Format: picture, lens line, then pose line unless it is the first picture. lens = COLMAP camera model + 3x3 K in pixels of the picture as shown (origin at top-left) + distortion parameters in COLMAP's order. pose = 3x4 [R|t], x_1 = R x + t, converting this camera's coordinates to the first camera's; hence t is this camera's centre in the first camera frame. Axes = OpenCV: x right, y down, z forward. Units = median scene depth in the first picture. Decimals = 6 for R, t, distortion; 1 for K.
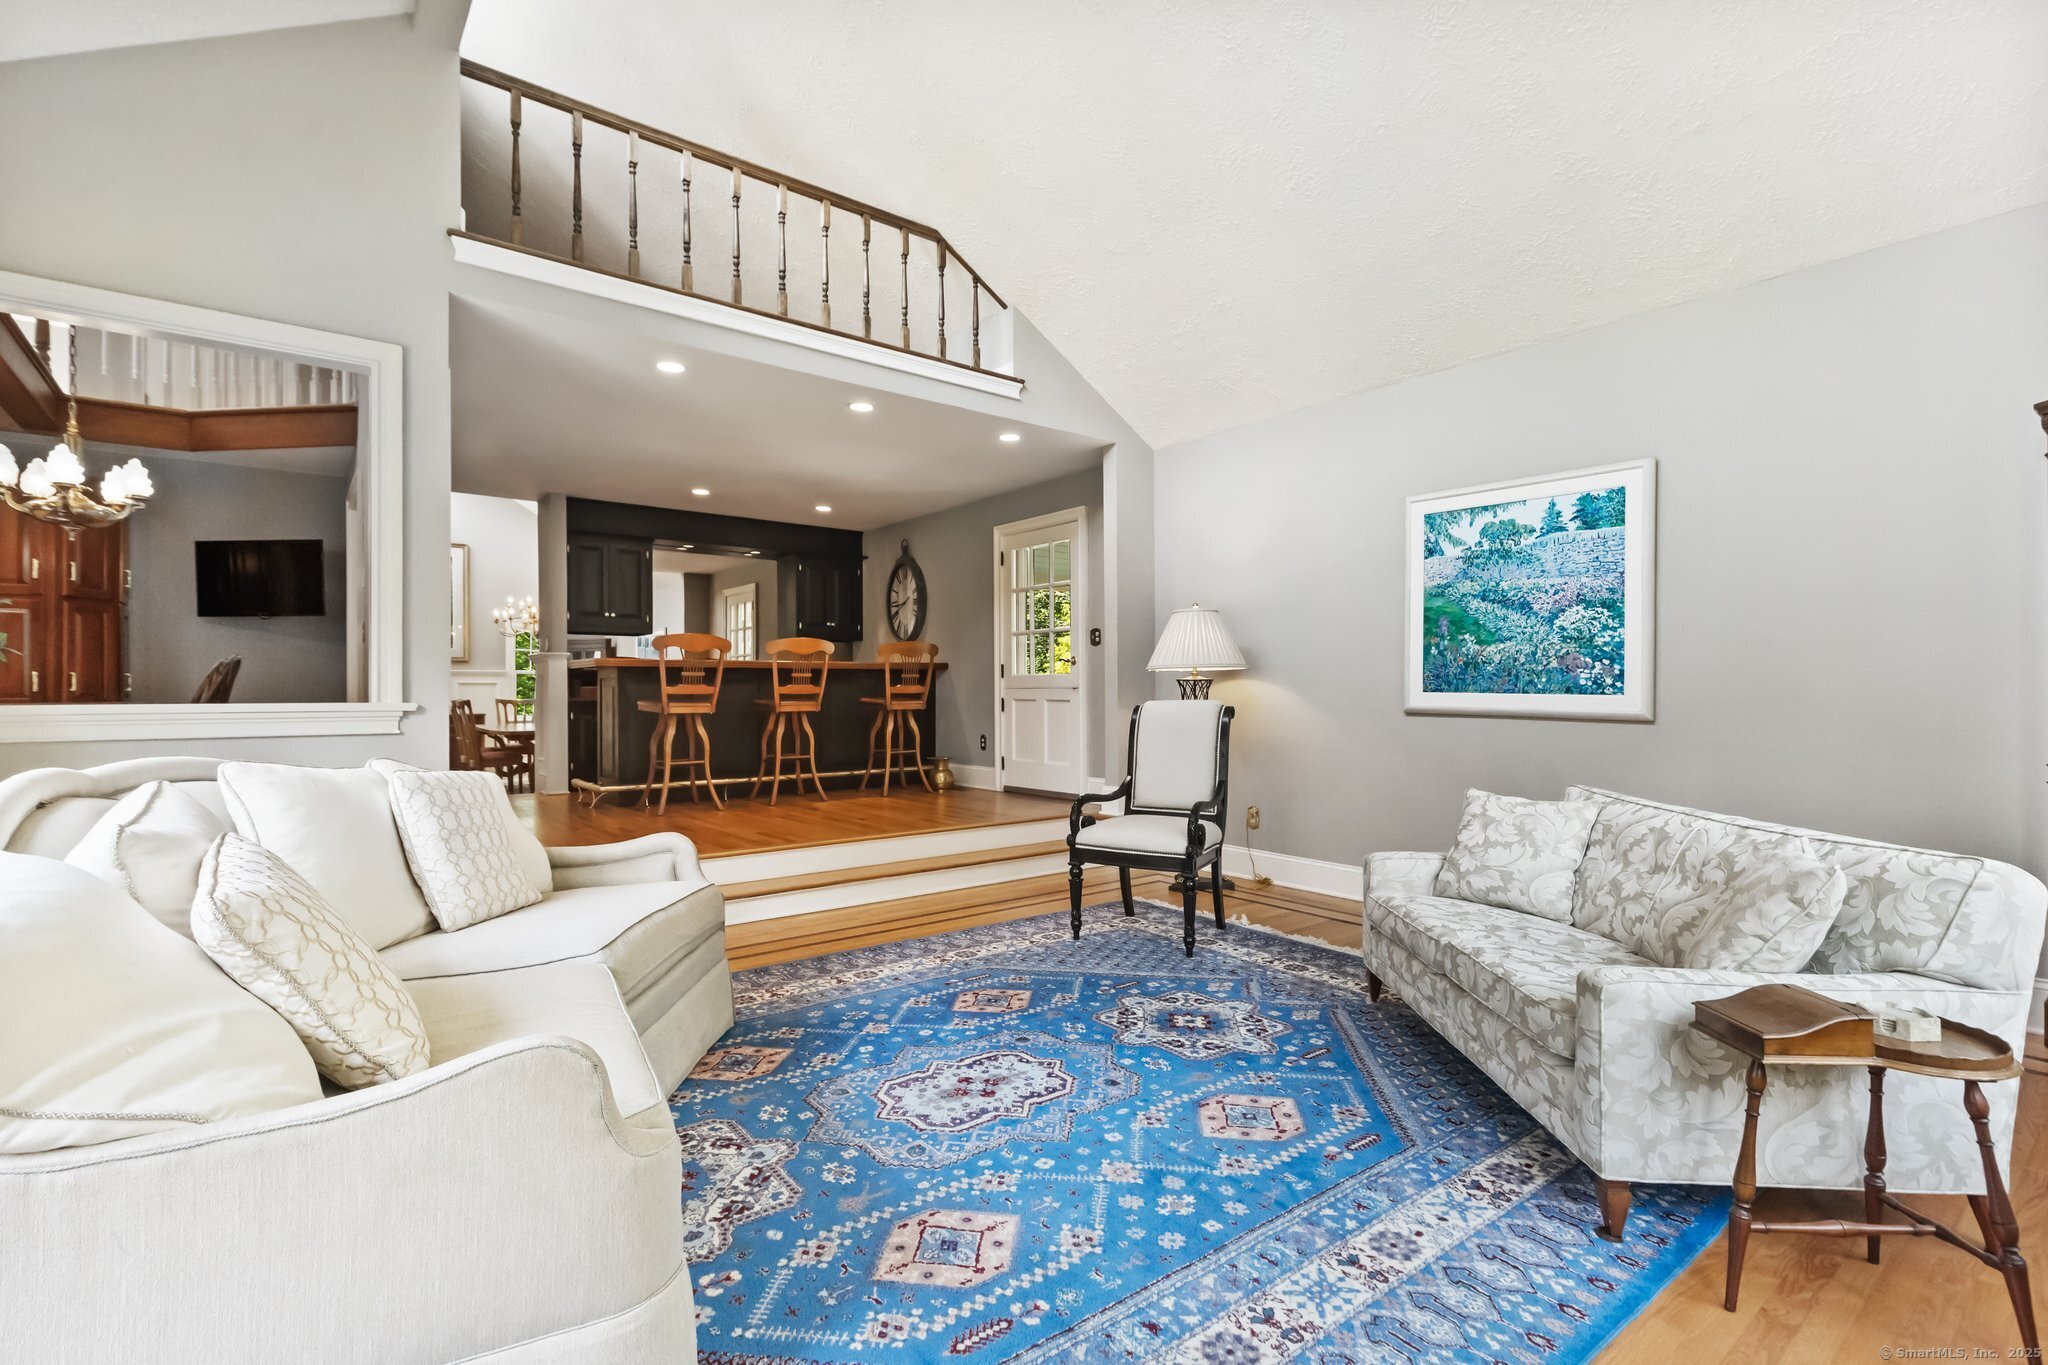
lens RADIAL K [[933.2, 0, 1021.1], [0, 933.2, 686.3], [0, 0, 1]] dist [0.008926, -0.000361]
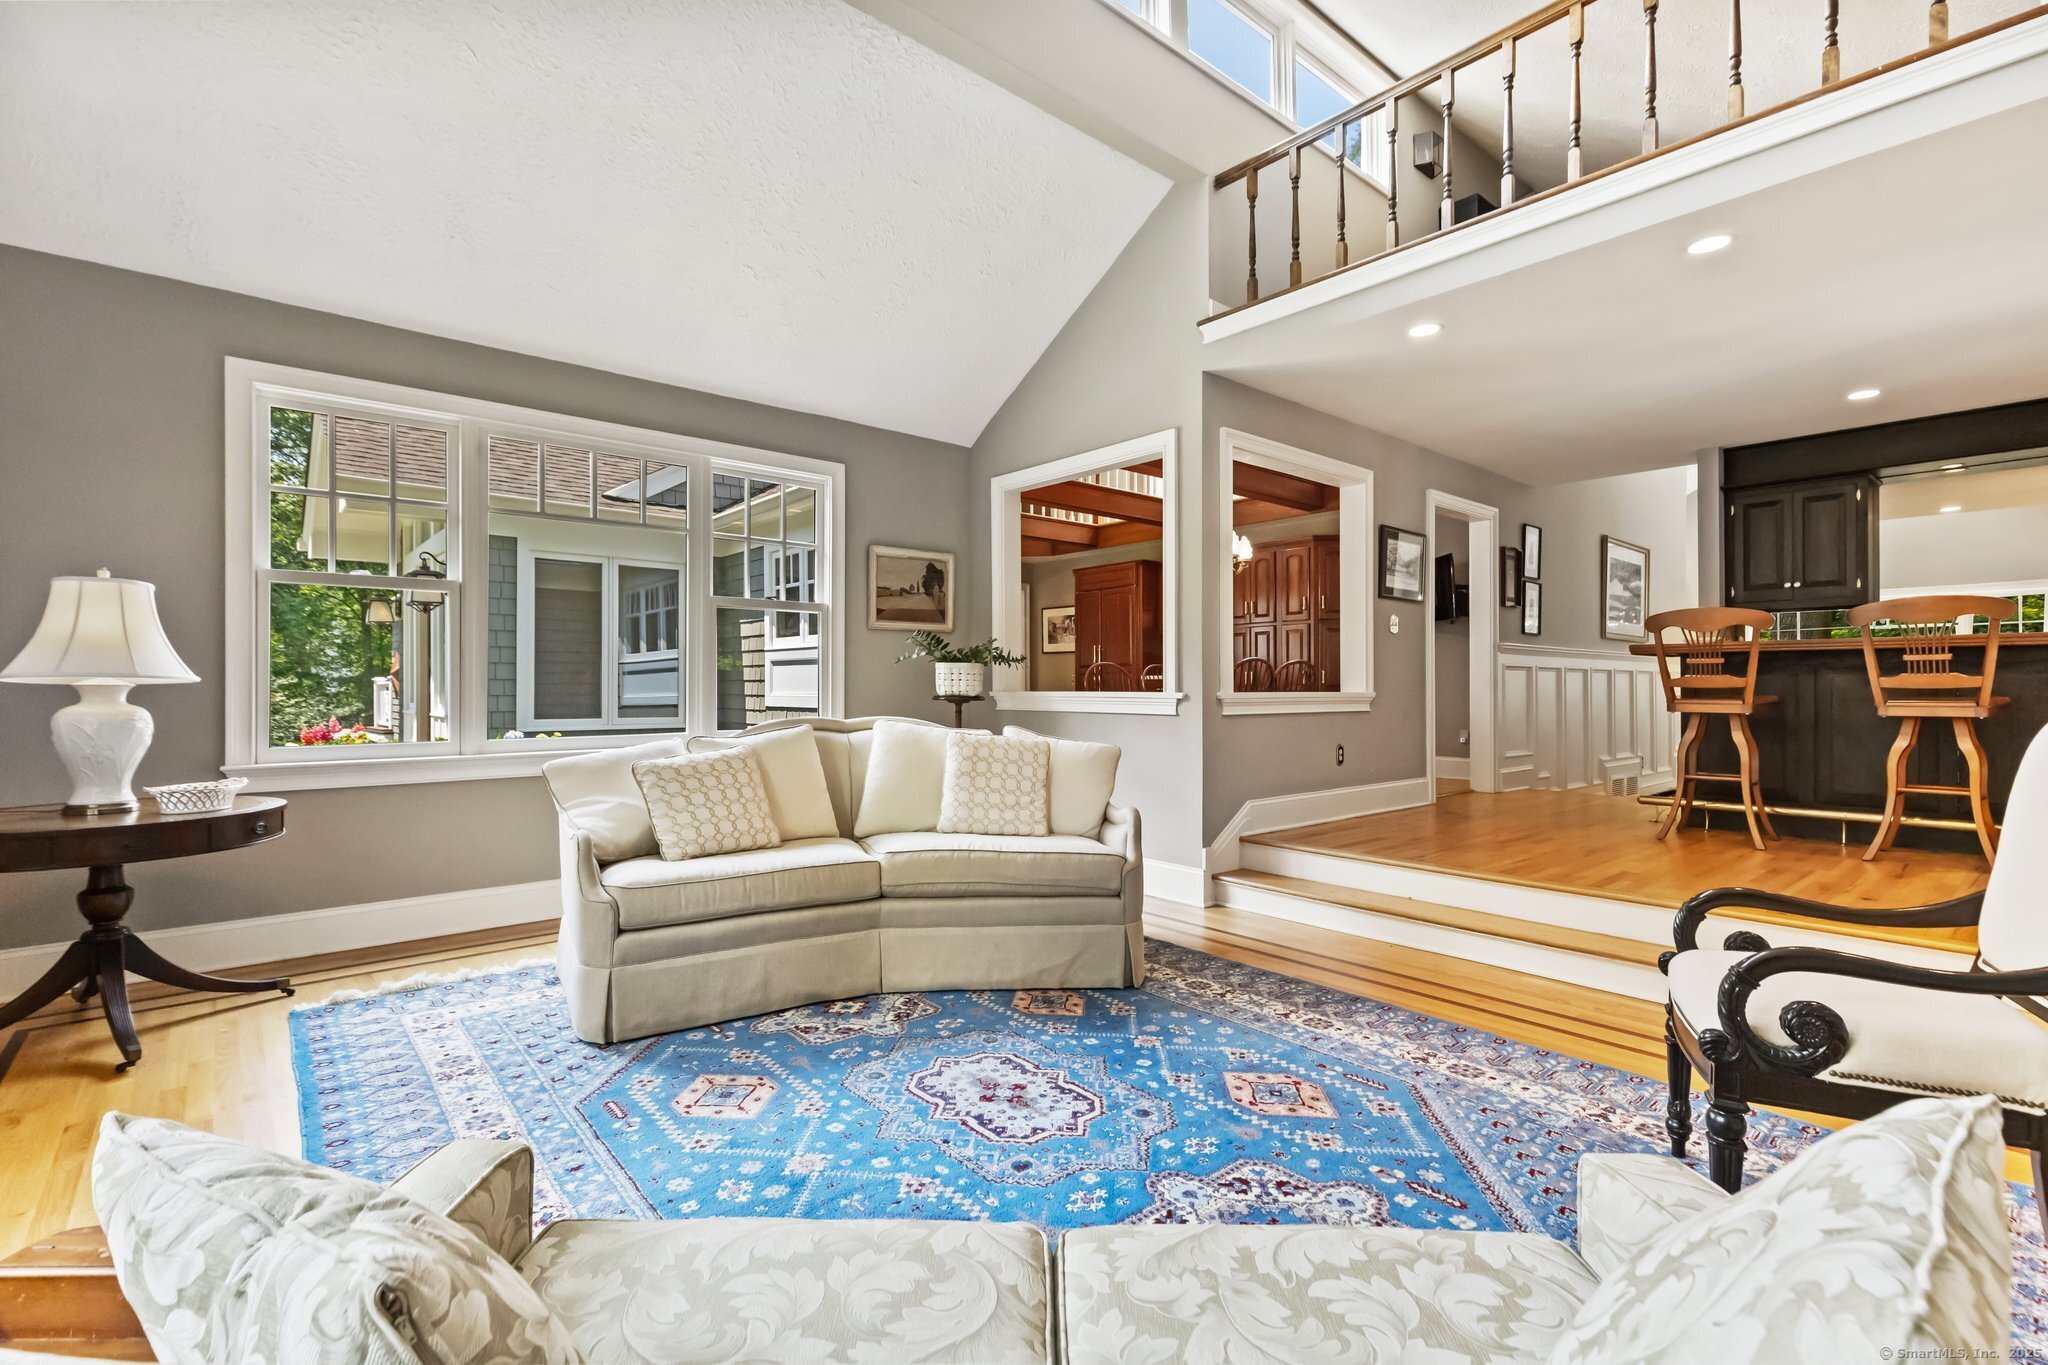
lens RADIAL K [[933.2, 0, 1015.3], [0, 933.2, 685.3], [0, 0, 1]] dist [0.008926, -0.000361]
pose [[0.039535, 0.000540, -0.999218, 0.668200], [0.005051, 0.999987, 0.000740, 0.005317], [0.999205, -0.005076, 0.039532, 0.711593]]
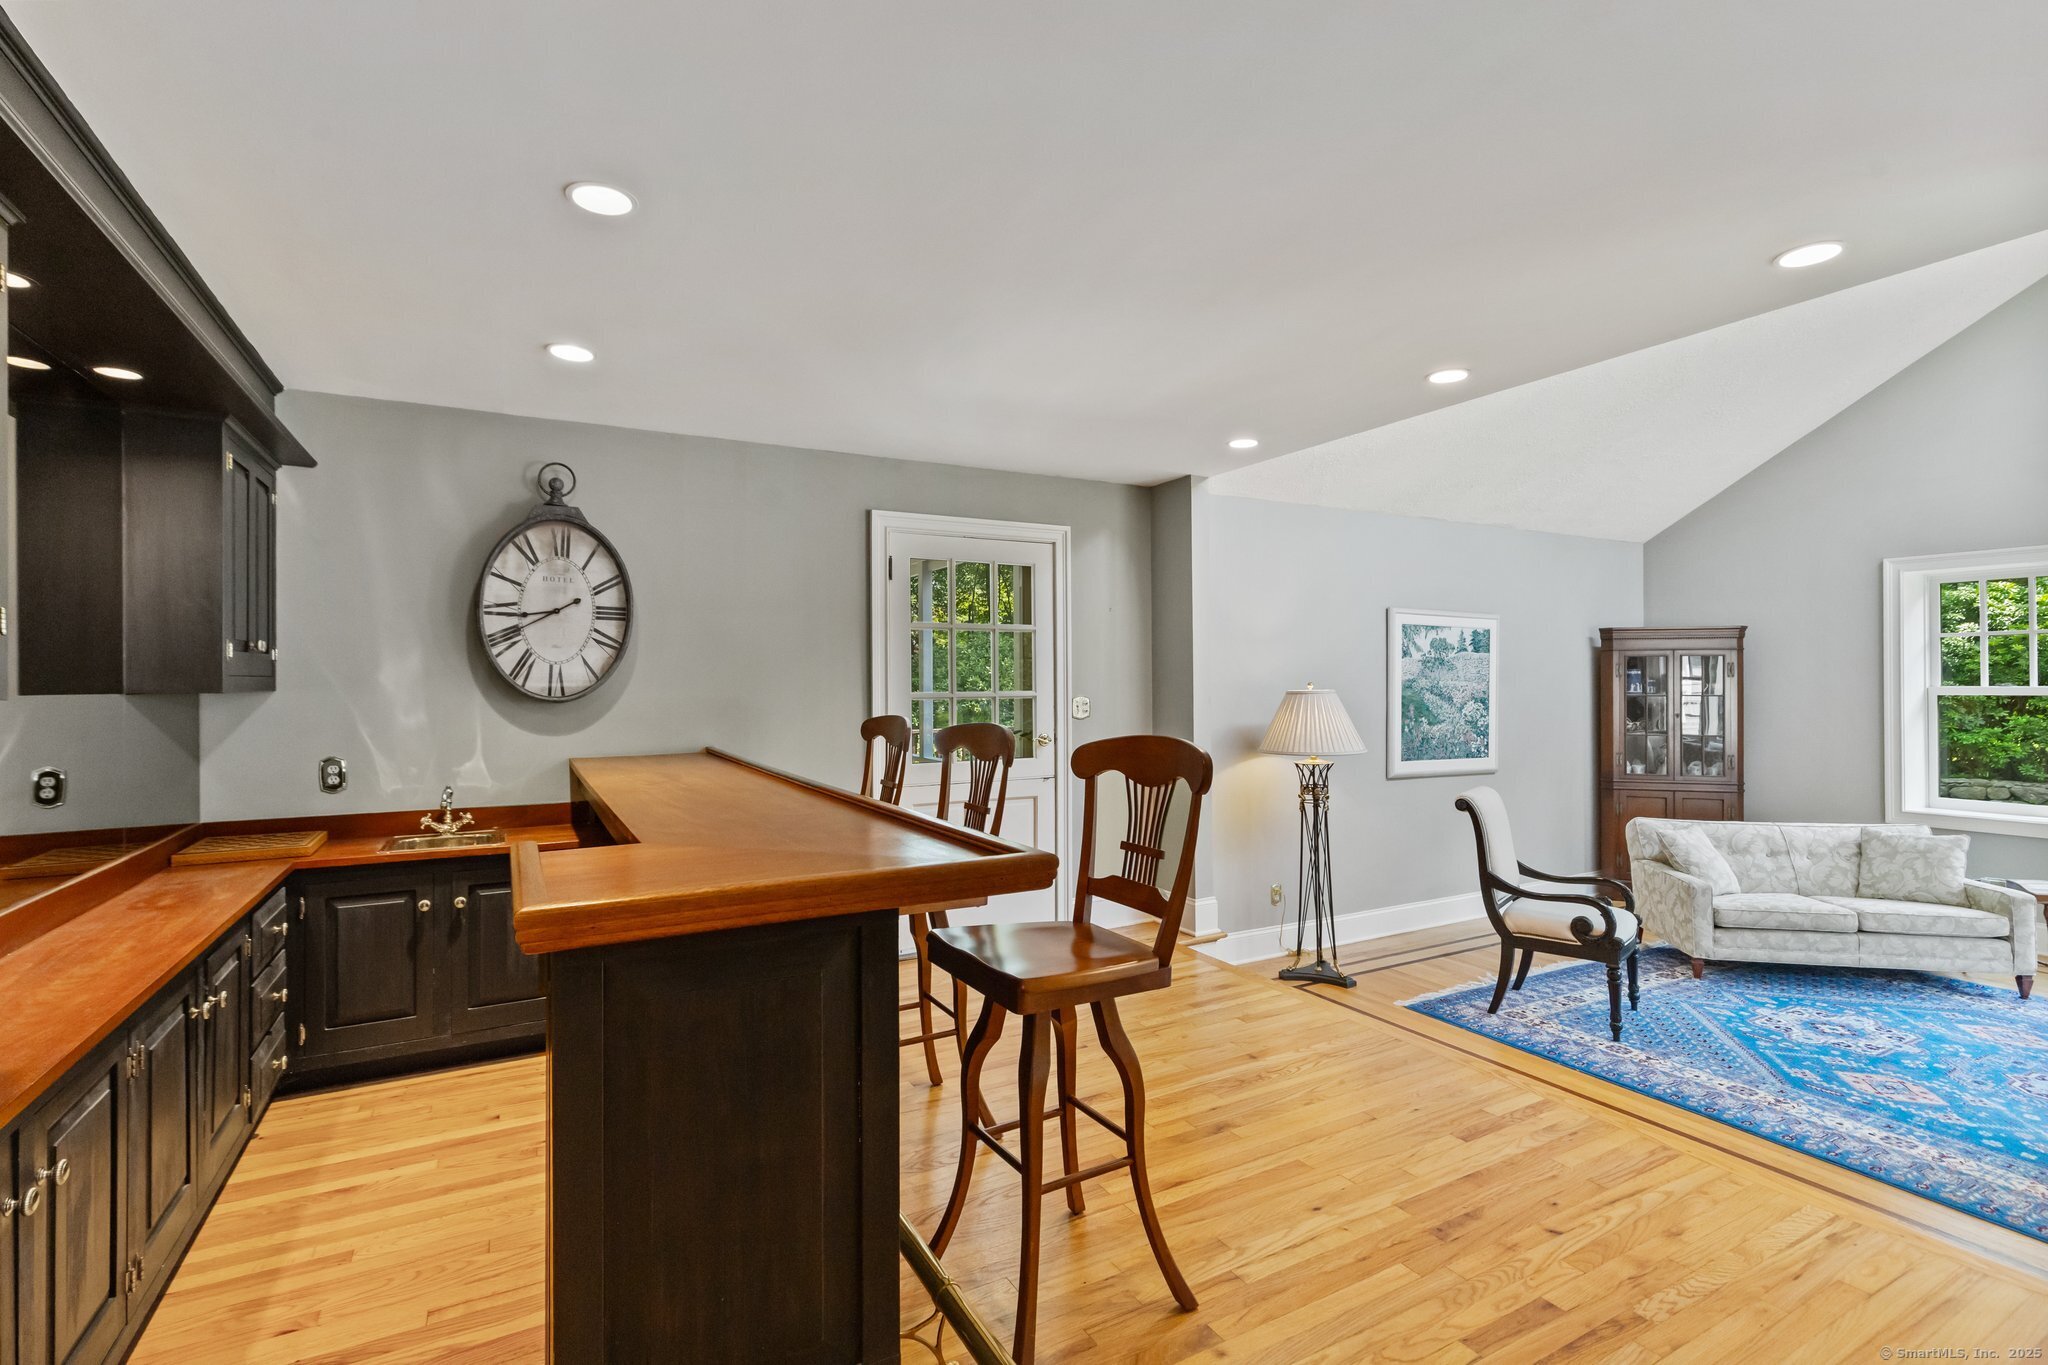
lens RADIAL K [[933.2, 0, 1025.5], [0, 933.2, 678.4], [0, 0, 1]] dist [0.008926, -0.000361]
pose [[0.167813, 0.004229, 0.985810, -1.223146], [-0.000684, 0.999991, -0.004173, -0.135198], [-0.985819, 0.000026, 0.167815, 1.705831]]
